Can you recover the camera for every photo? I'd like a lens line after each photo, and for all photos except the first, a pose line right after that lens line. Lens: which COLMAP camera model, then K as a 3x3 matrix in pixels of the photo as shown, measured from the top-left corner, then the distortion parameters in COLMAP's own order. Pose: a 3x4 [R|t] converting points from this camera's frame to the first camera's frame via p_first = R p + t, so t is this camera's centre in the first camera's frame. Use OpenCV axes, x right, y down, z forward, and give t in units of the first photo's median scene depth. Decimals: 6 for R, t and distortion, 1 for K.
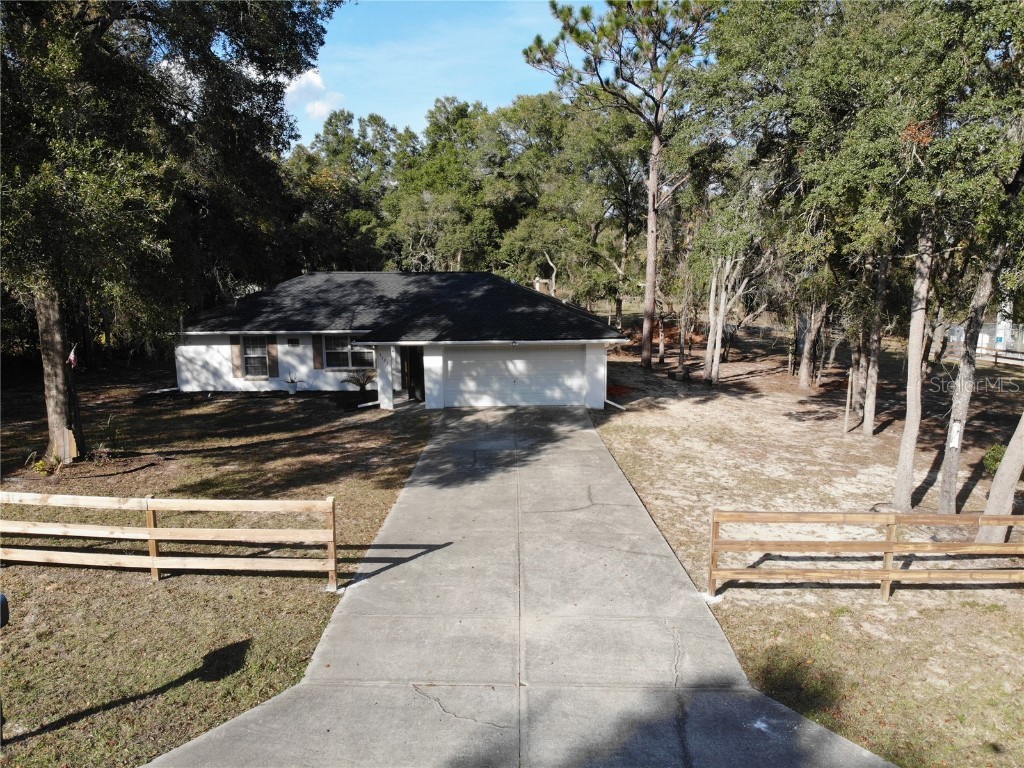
lens RADIAL K [[731.7, 0, 513.2], [0, 731.7, 383.7], [0, 0, 1]] dist [-0.032378, -0.010767]
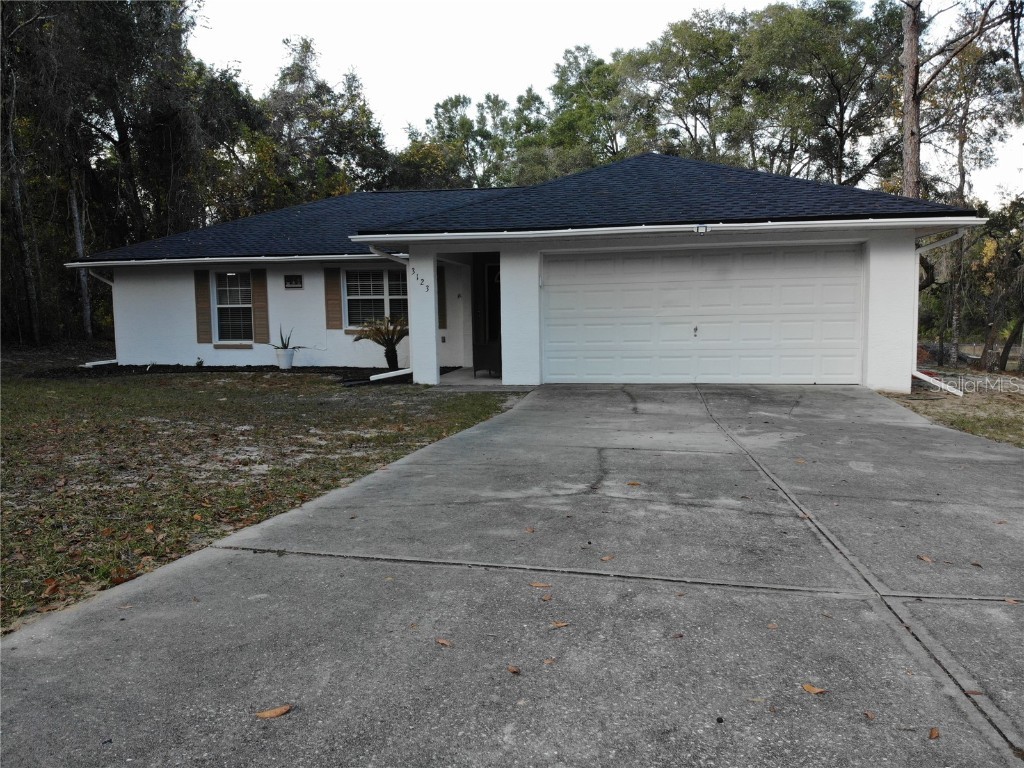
lens RADIAL K [[731.7, 0, 510.0], [0, 731.7, 383.0], [0, 0, 1]] dist [-0.032378, -0.010767]
pose [[0.983385, 0.022697, -0.180109, -0.026278], [-0.036484, 0.996620, -0.073608, 0.058599], [0.177830, 0.078956, 0.980889, 0.462884]]
